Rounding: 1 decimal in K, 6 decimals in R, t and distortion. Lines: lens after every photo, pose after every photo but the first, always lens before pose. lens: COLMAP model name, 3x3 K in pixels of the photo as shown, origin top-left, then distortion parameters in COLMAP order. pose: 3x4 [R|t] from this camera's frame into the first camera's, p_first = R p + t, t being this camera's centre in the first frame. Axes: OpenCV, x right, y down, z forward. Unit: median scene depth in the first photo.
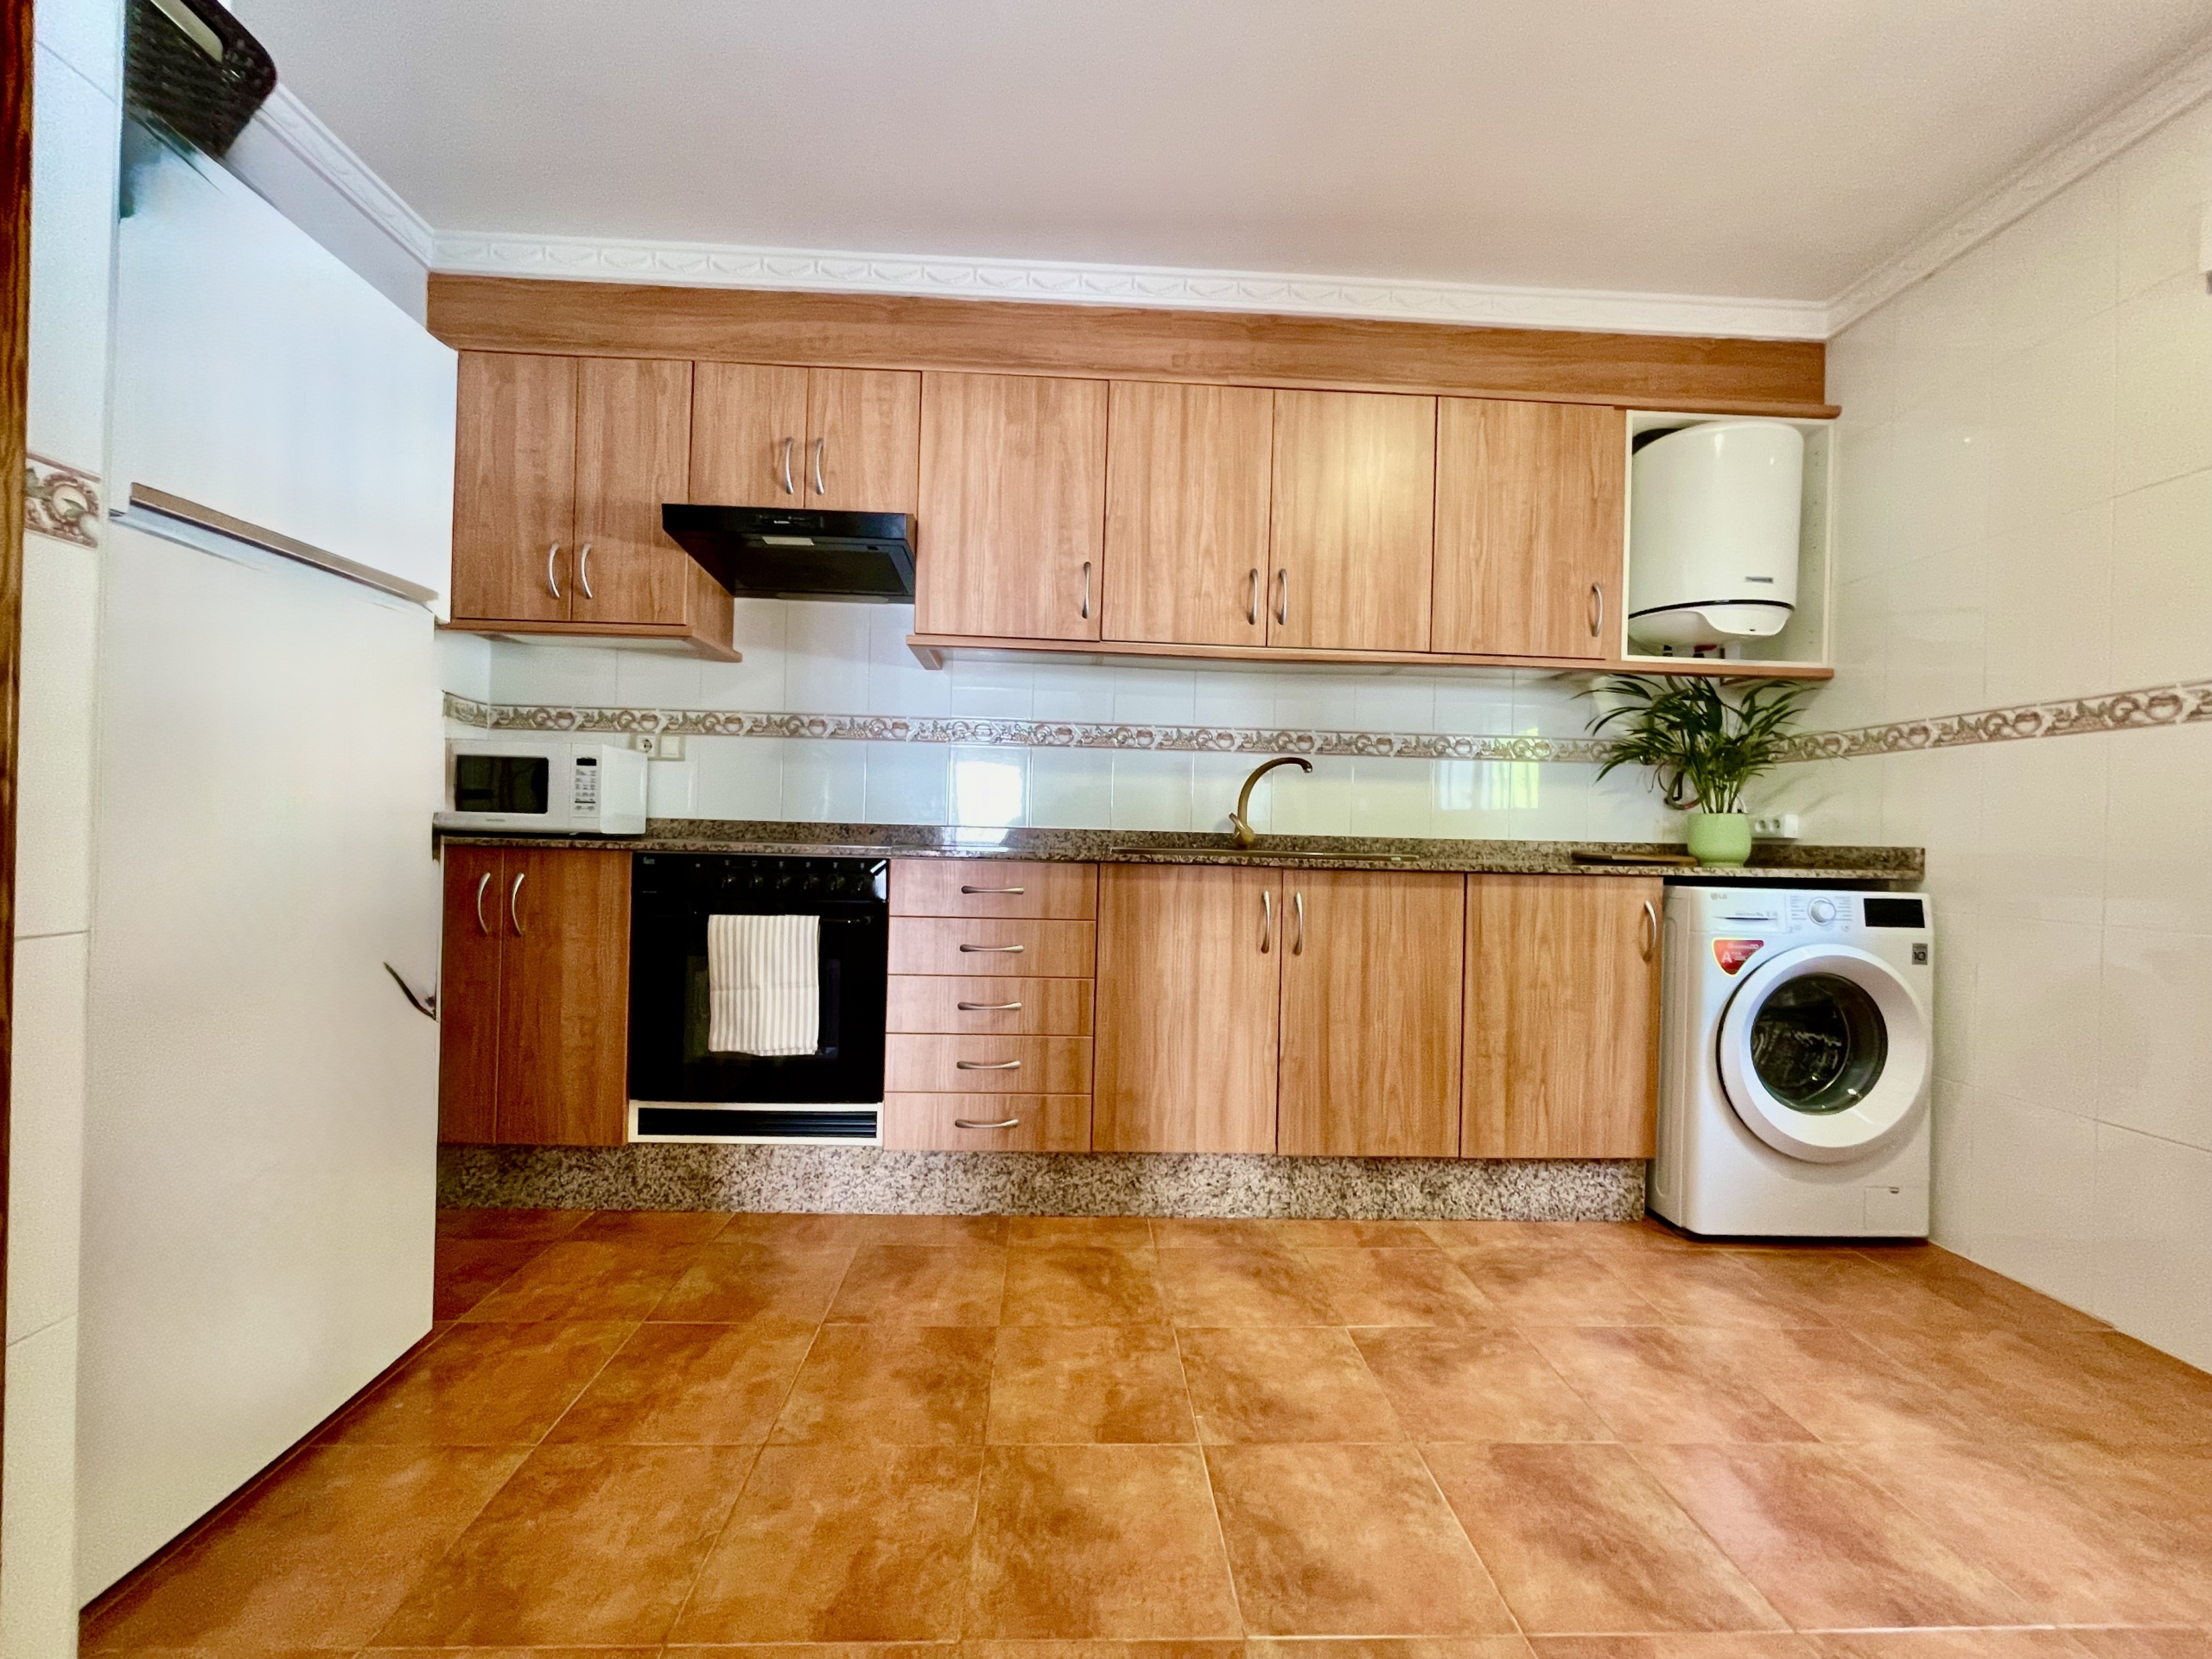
lens RADIAL K [[885.5, 0, 1094.5], [0, 885.5, 832.7], [0, 0, 1]] dist [0.003707, 0.000128]
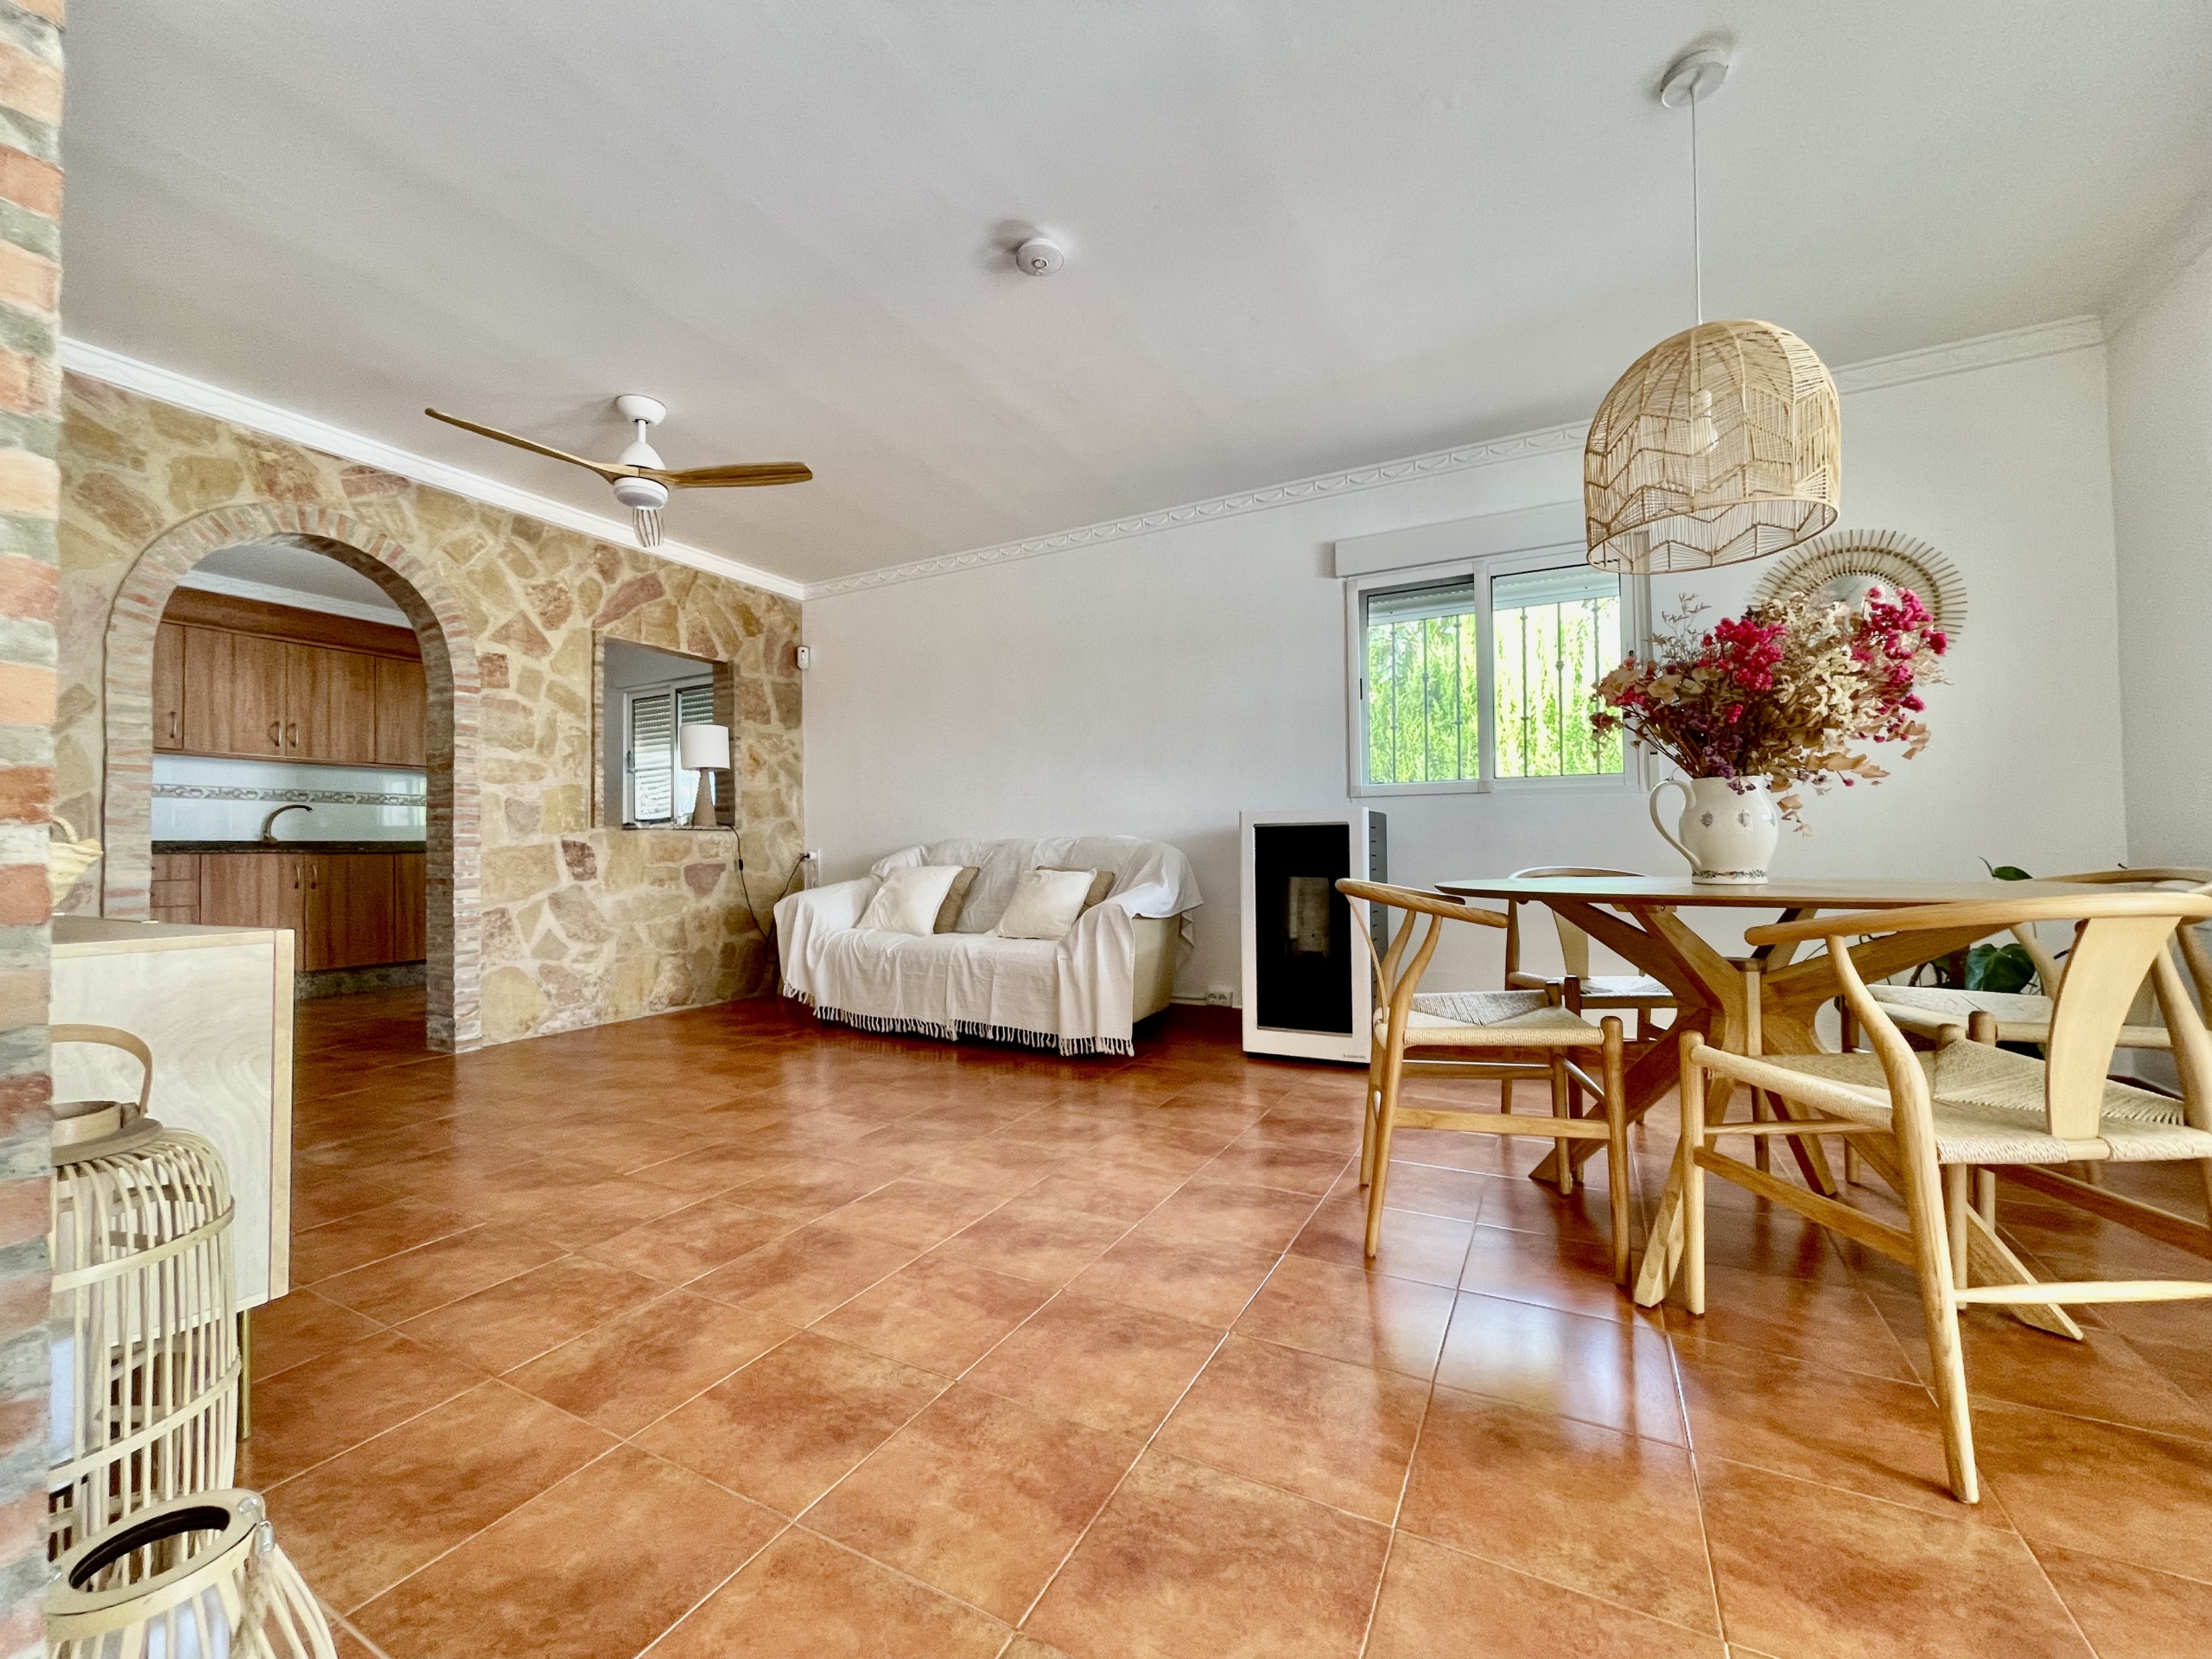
lens RADIAL K [[885.5, 0, 1109.9], [0, 885.5, 839.8], [0, 0, 1]] dist [0.003707, 0.000128]
pose [[0.493119, -0.020990, 0.869709, -0.810304], [0.024458, 0.999648, 0.010258, 0.032877], [-0.869618, 0.016213, 0.493459, -2.112215]]
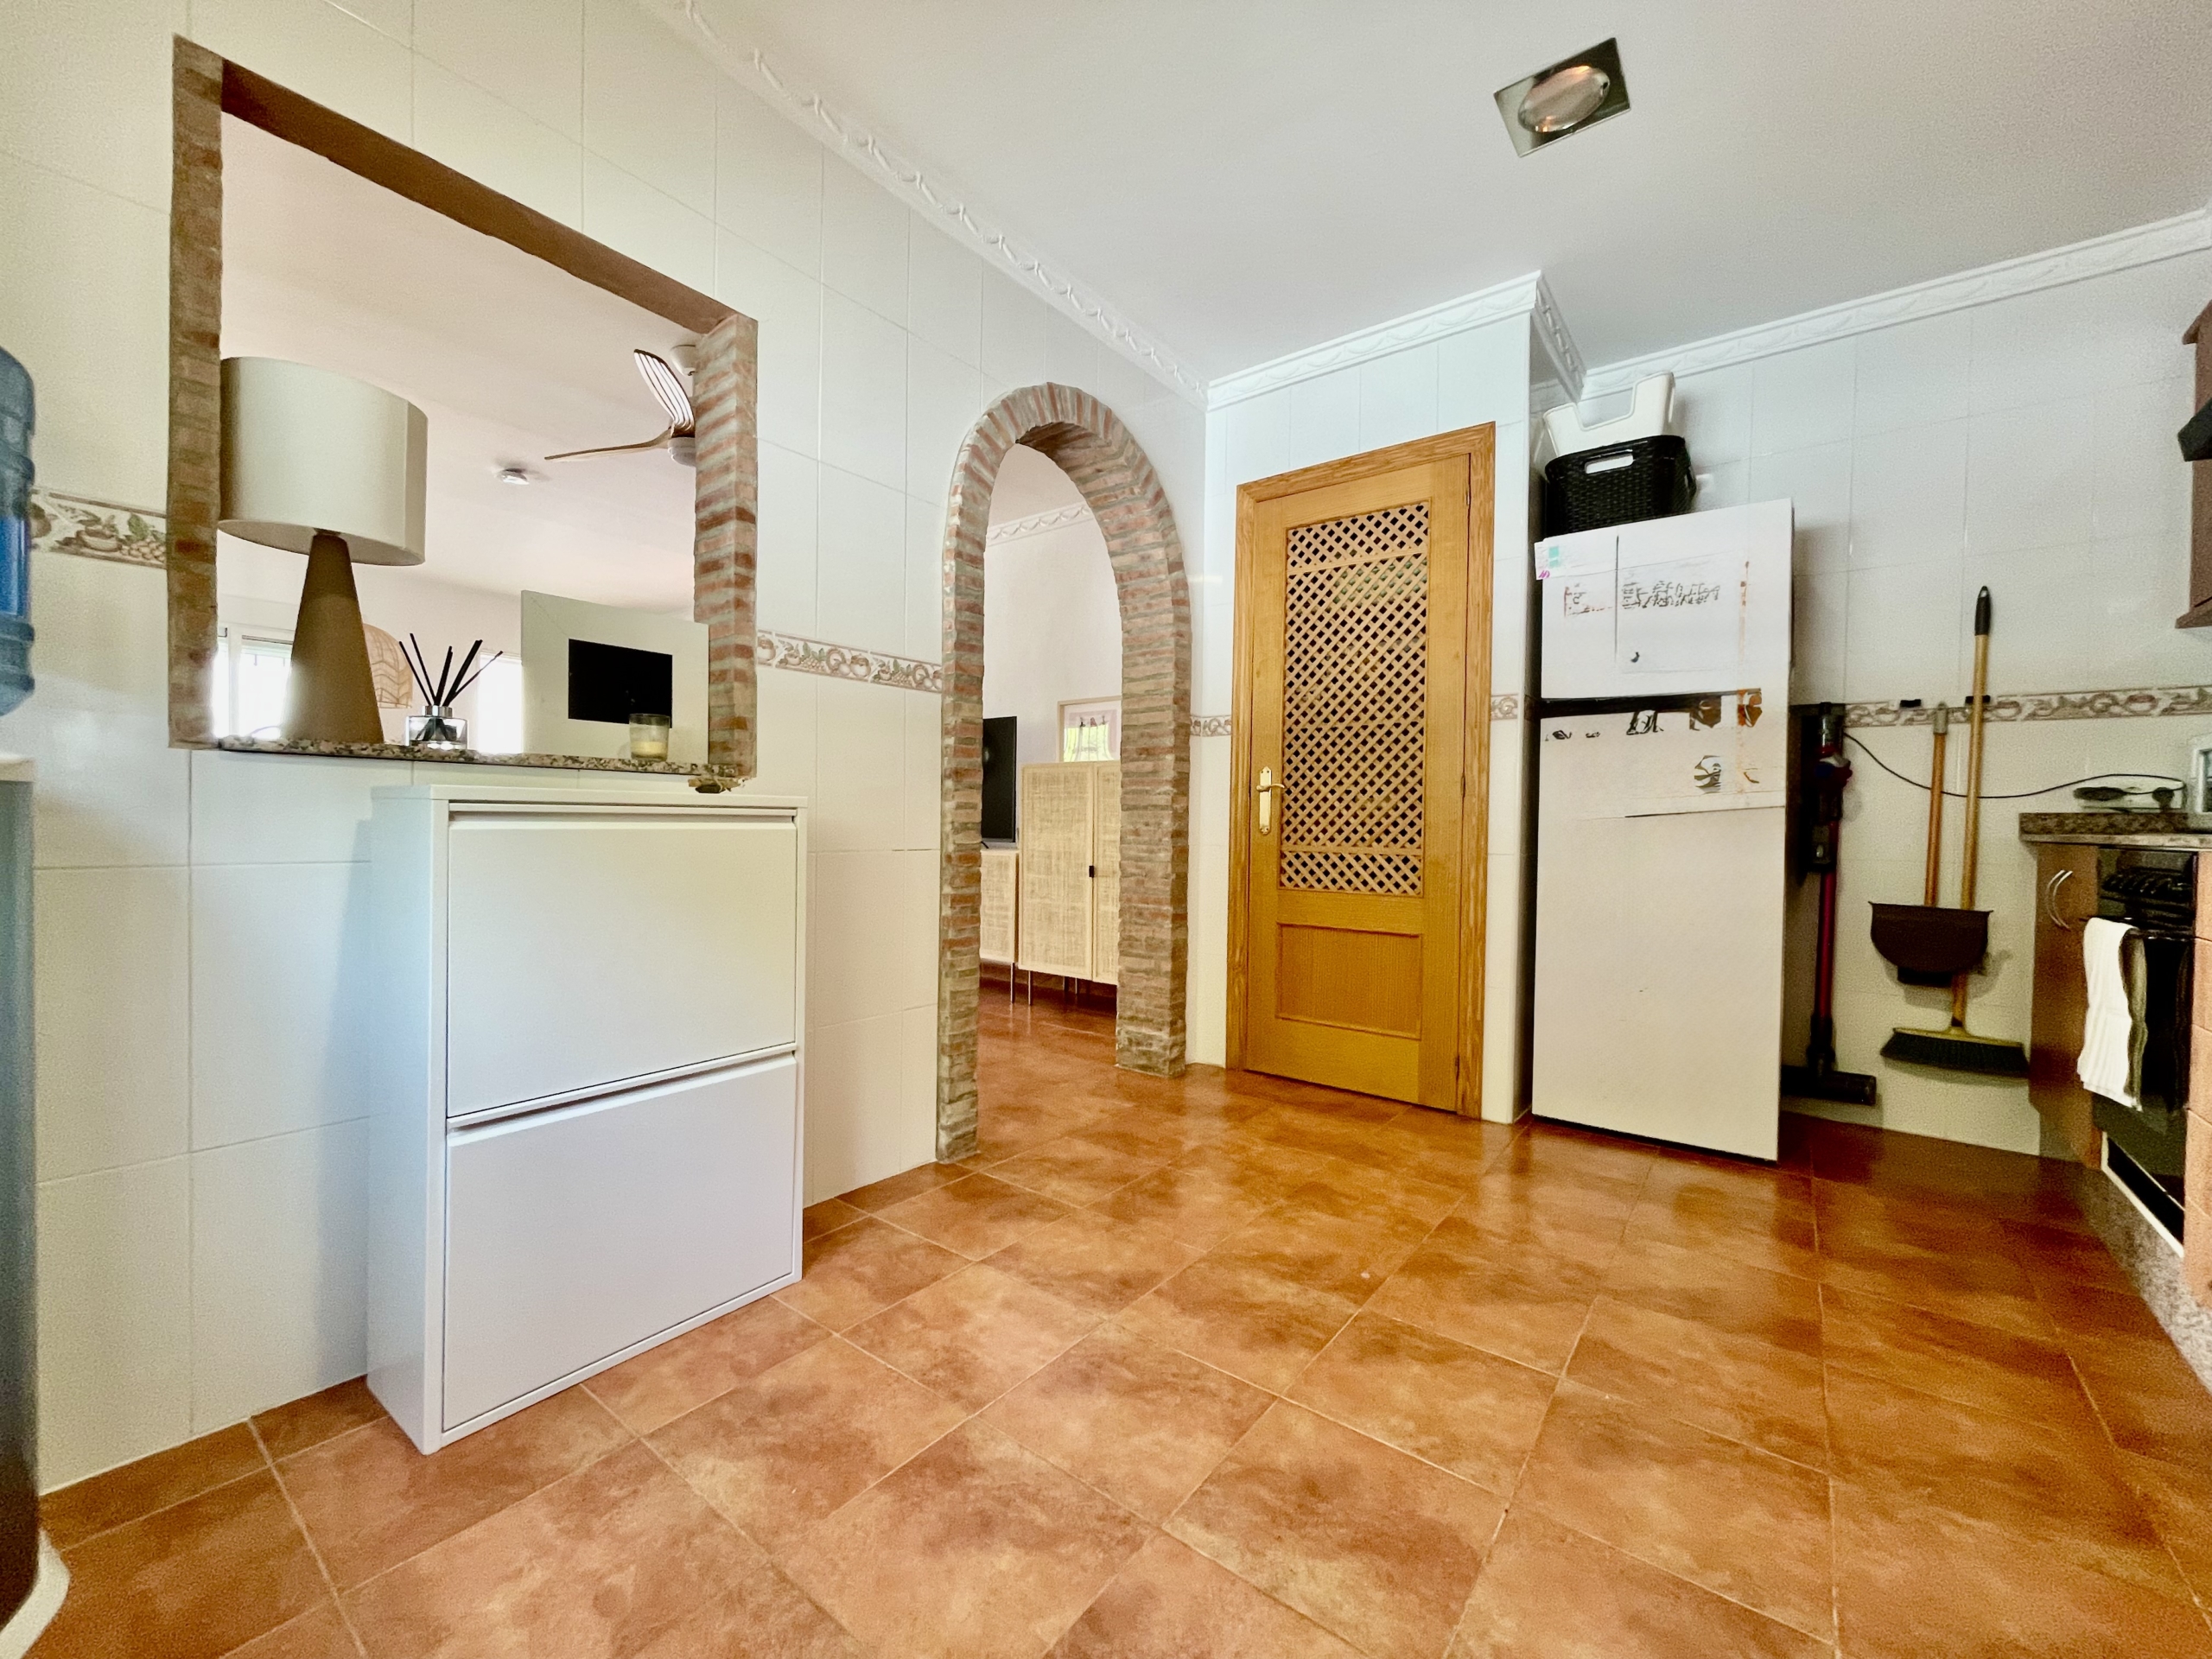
lens RADIAL K [[885.5, 0, 1103.1], [0, 885.5, 831.4], [0, 0, 1]] dist [0.003707, 0.000128]
pose [[-0.634020, -0.021785, -0.773010, 0.937520], [-0.027232, 0.999612, -0.005836, 0.050945], [0.772837, 0.017350, -0.634367, 0.904397]]
